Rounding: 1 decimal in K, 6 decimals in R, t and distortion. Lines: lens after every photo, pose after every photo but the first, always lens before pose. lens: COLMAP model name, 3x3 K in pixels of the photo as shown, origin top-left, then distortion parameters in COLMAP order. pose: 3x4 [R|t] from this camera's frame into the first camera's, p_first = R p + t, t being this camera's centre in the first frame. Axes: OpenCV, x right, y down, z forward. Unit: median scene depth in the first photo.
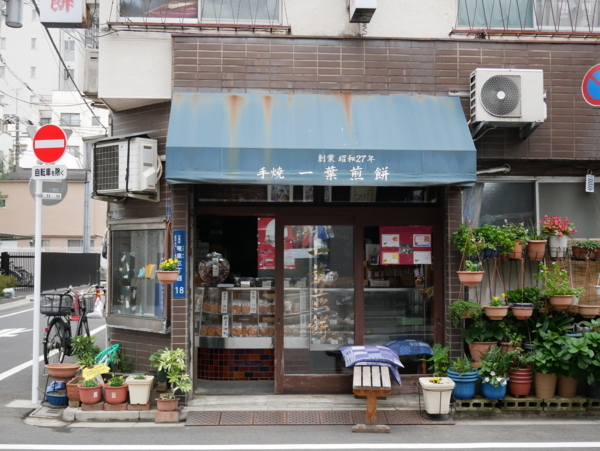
lens RADIAL K [[753.3, 0, 300.1], [0, 753.3, 226.0], [0, 0, 1]] dist [0.003534, 0.000000]
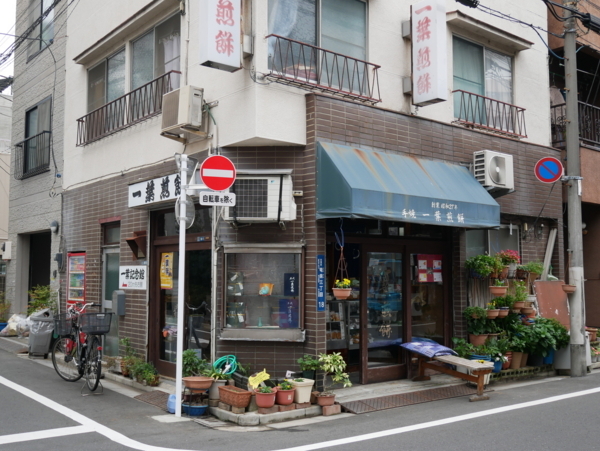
lens RADIAL K [[652.6, 0, 300.3], [0, 652.6, 225.0], [0, 0, 1]] dist [0.005128, 0.000000]
pose [[0.808412, 0.044770, 0.586912, -0.792973], [-0.025740, 0.998838, -0.040737, 0.001394], [-0.588054, 0.017825, 0.808625, 0.168260]]
